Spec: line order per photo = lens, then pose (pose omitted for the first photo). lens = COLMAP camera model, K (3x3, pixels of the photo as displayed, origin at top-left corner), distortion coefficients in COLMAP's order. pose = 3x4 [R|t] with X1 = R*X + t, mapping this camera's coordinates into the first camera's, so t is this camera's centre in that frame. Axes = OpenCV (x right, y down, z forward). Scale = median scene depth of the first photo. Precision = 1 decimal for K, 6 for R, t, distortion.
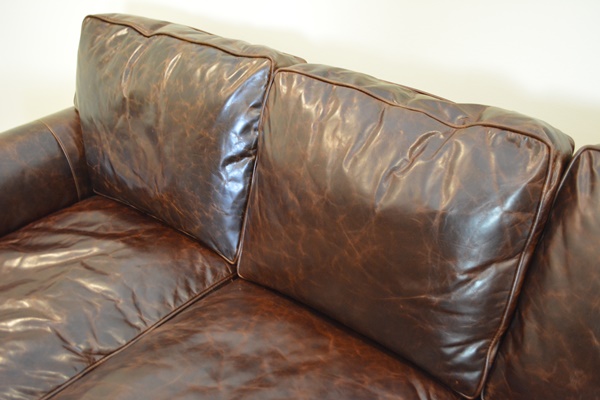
lens RADIAL K [[544.4, 0, 300.0], [0, 544.4, 200.0], [0, 0, 1]] dist [-0.071976, -0.002466]
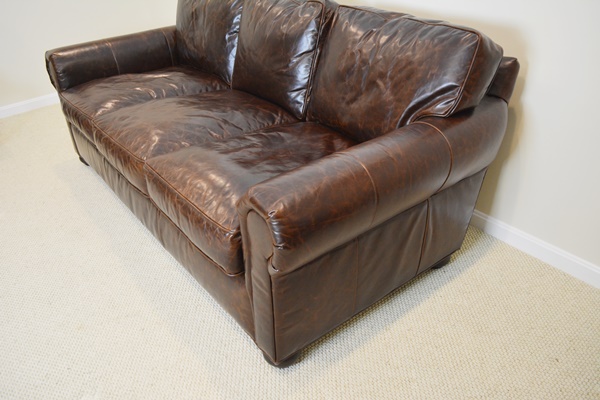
lens RADIAL K [[493.5, 0, 300.0], [0, 493.5, 200.0], [0, 0, 1]] dist [-0.076748, -0.003242]
pose [[0.971575, 0.094905, -0.216876, 0.675348], [-0.098850, 0.995075, -0.007391, 0.612455], [0.215106, 0.028619, 0.976171, -0.924384]]
